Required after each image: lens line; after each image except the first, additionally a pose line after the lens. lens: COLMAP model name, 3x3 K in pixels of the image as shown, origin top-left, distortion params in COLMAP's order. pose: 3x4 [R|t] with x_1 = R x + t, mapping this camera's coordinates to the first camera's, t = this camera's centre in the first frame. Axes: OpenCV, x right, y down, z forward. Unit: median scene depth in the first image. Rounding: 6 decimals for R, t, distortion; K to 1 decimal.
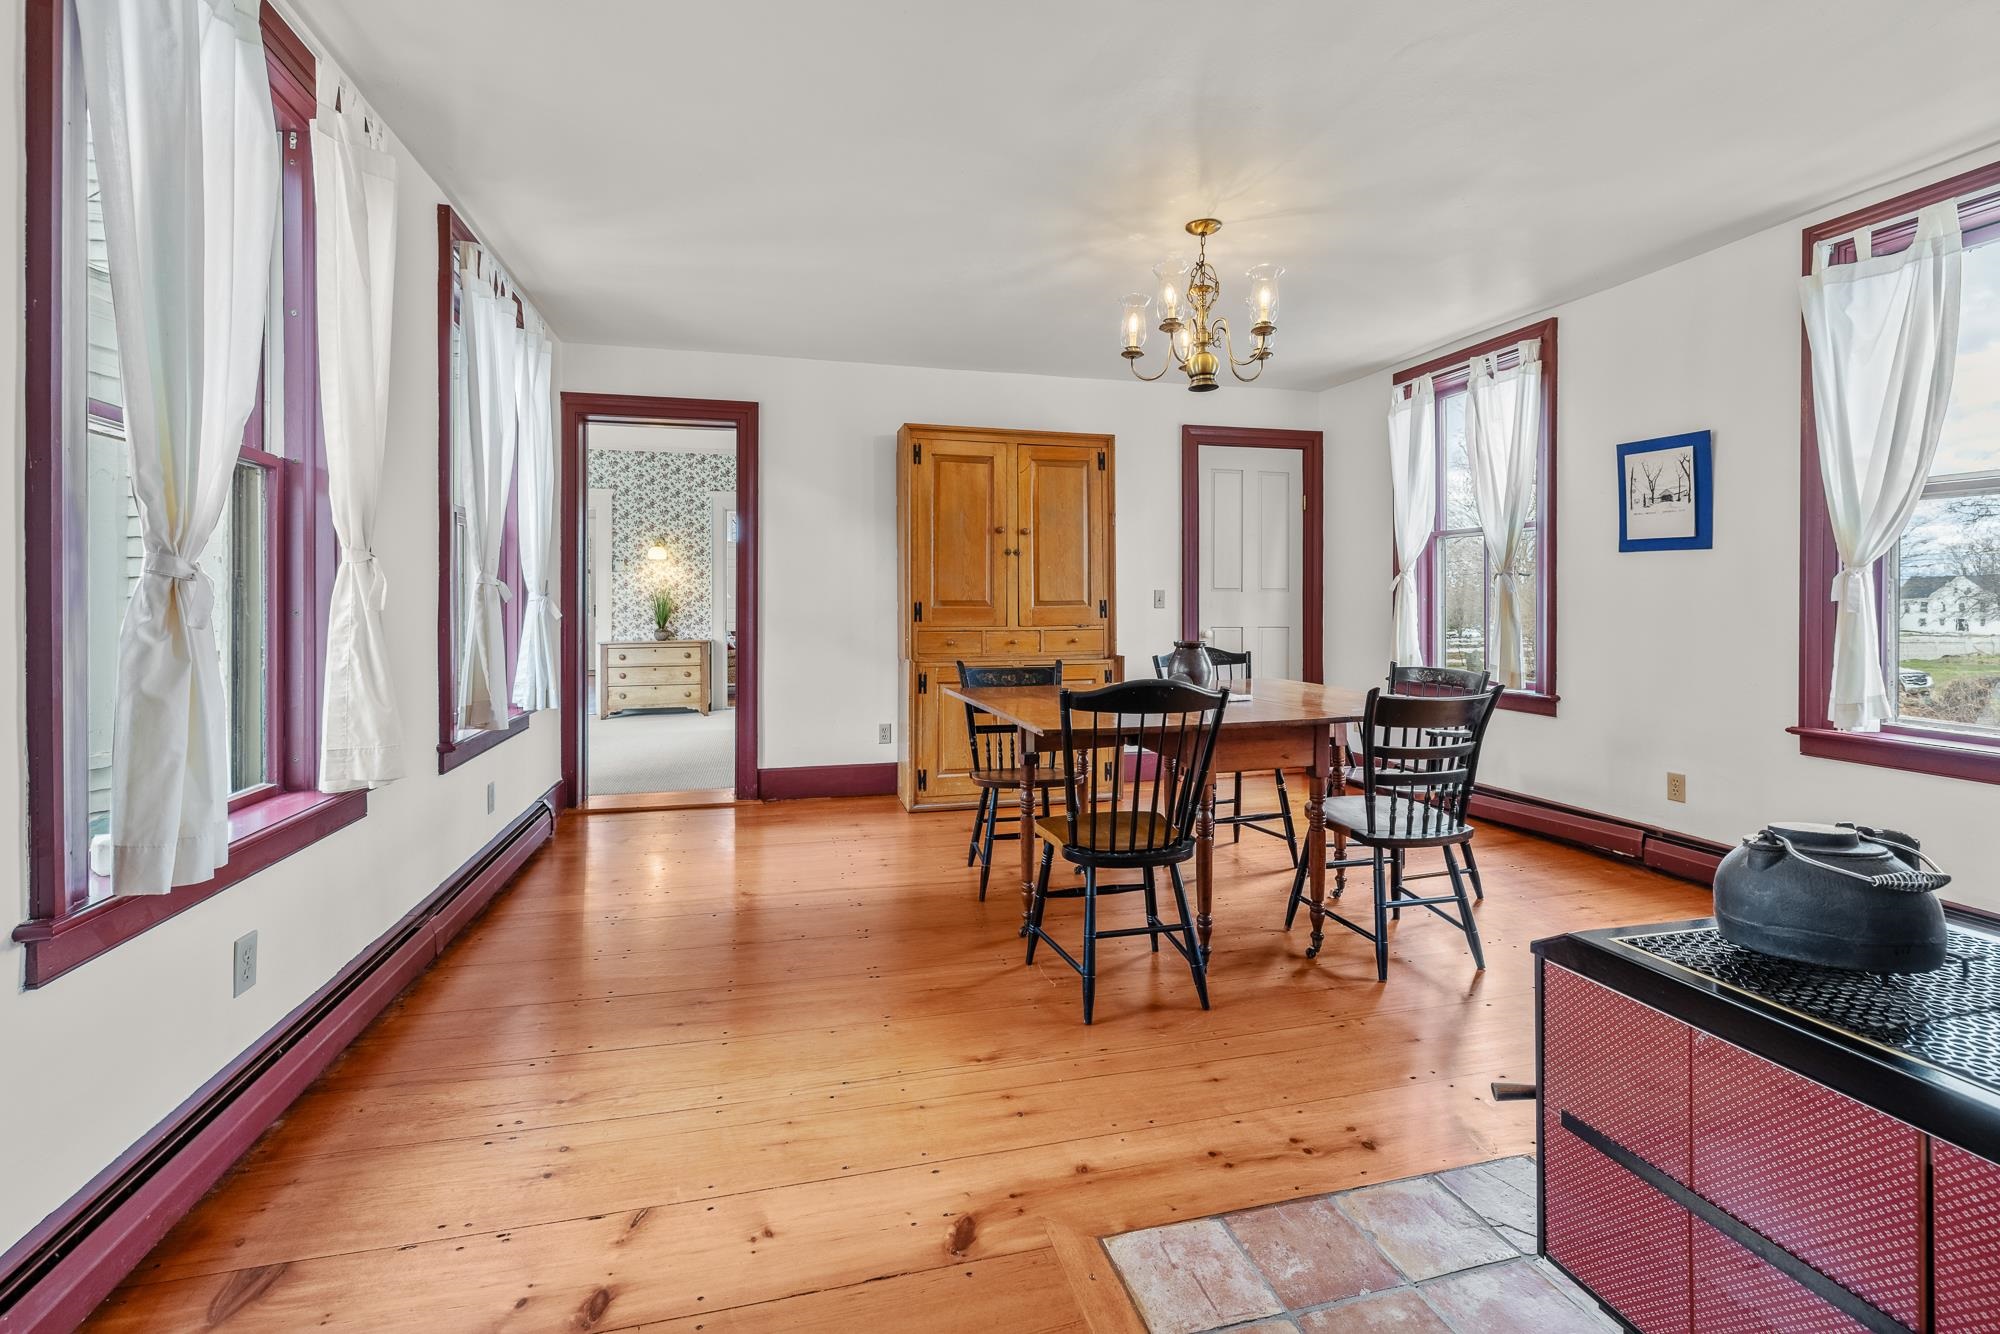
lens RADIAL K [[847.2, 0, 1001.8], [0, 847.2, 599.3], [0, 0, 1]] dist [-0.001384, -0.000035]
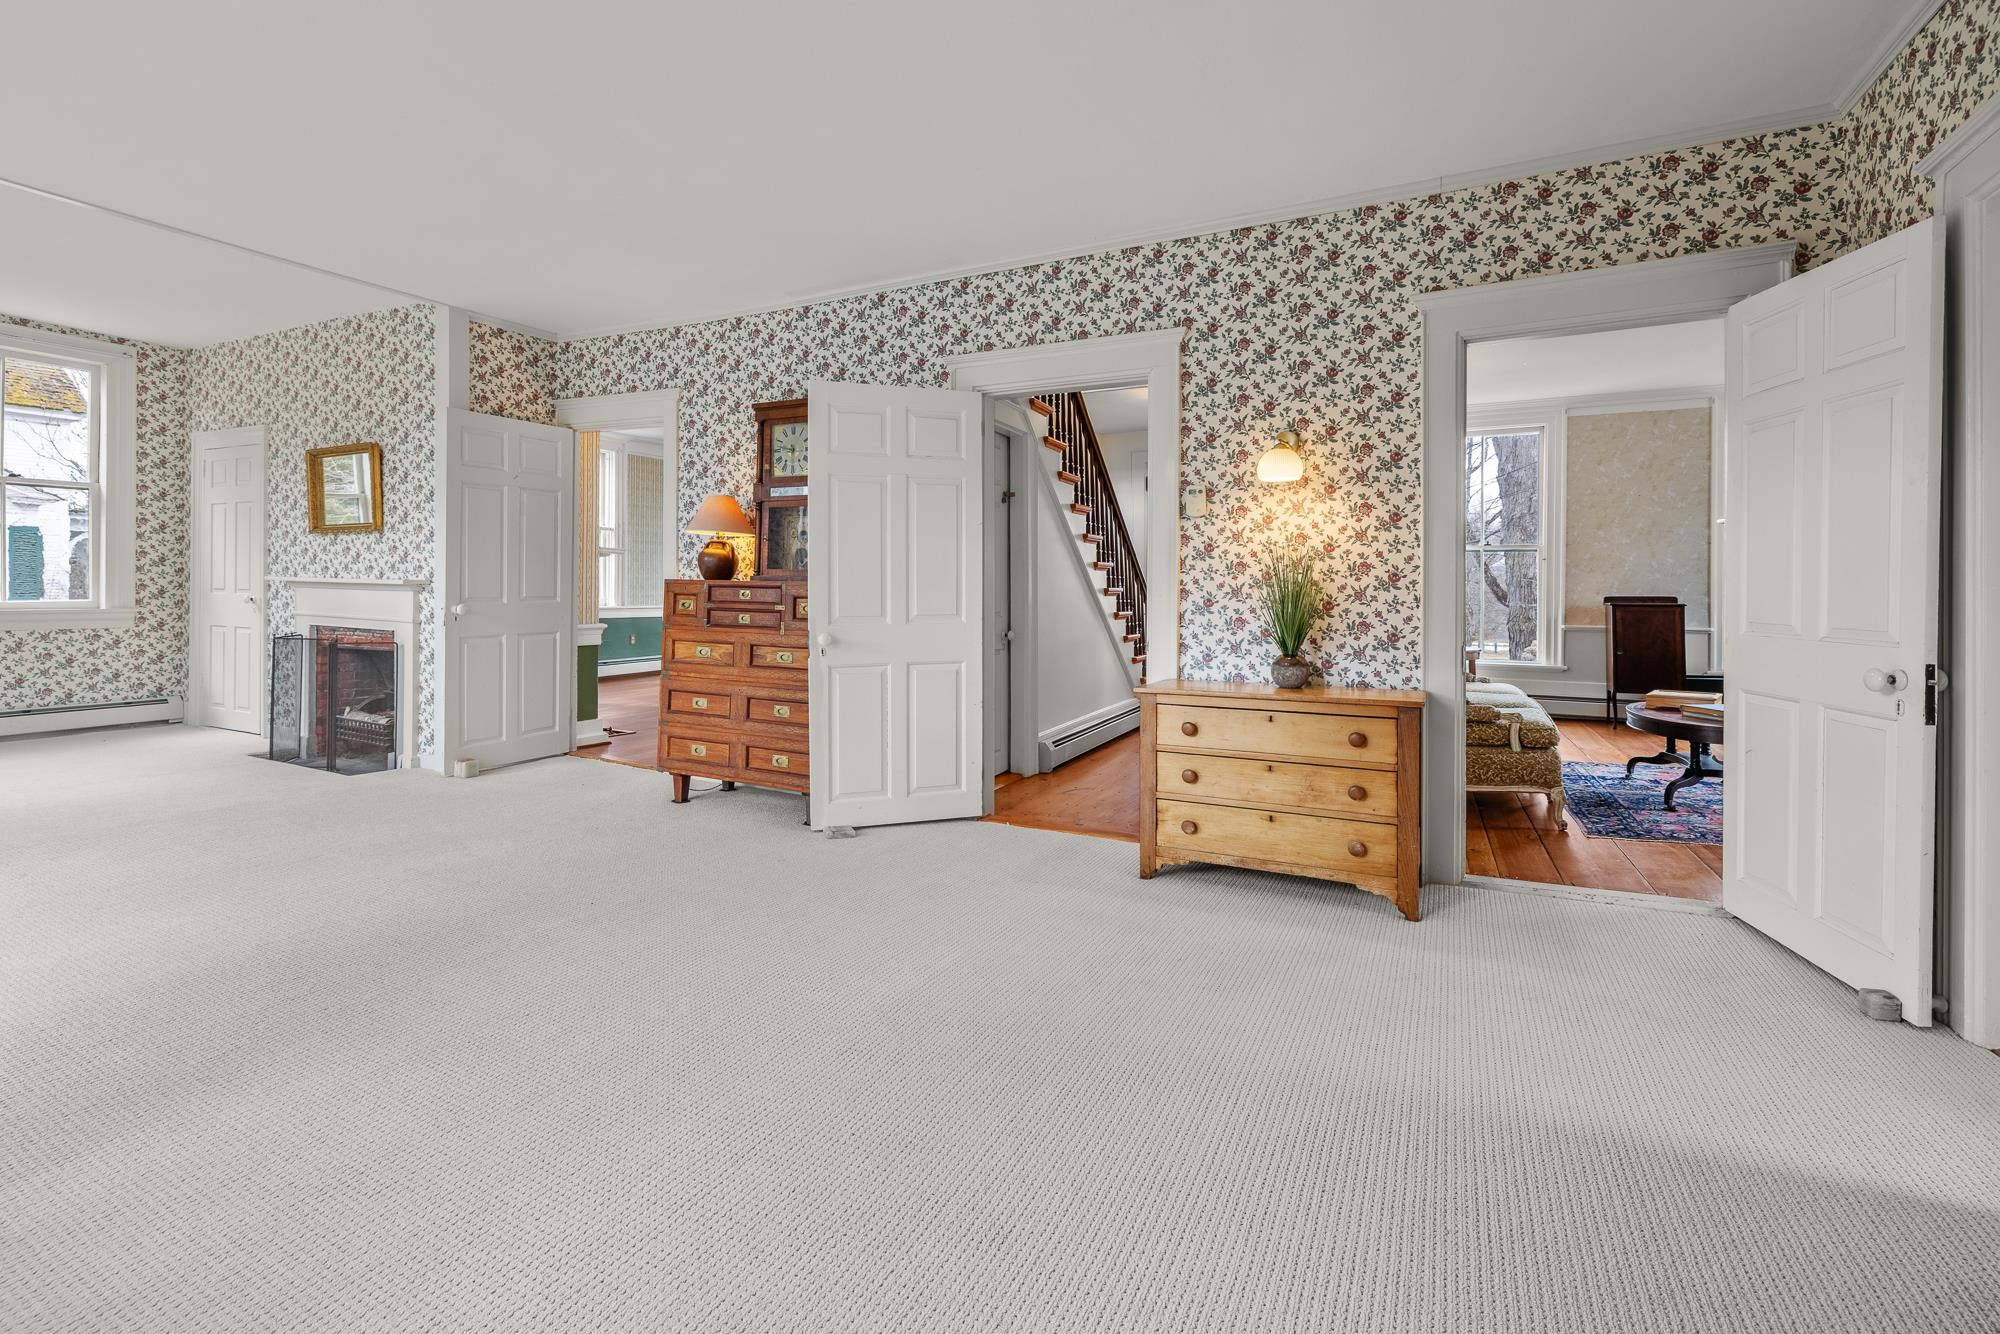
lens RADIAL K [[854.7, 0, 994.0], [0, 854.7, 580.8], [0, 0, 1]] dist [0.000569, 0.000029]
pose [[0.731412, 0.000874, -0.681935, -0.352926], [-0.003726, 0.999989, -0.002715, 0.000771], [0.681926, 0.004527, 0.731408, 0.938405]]
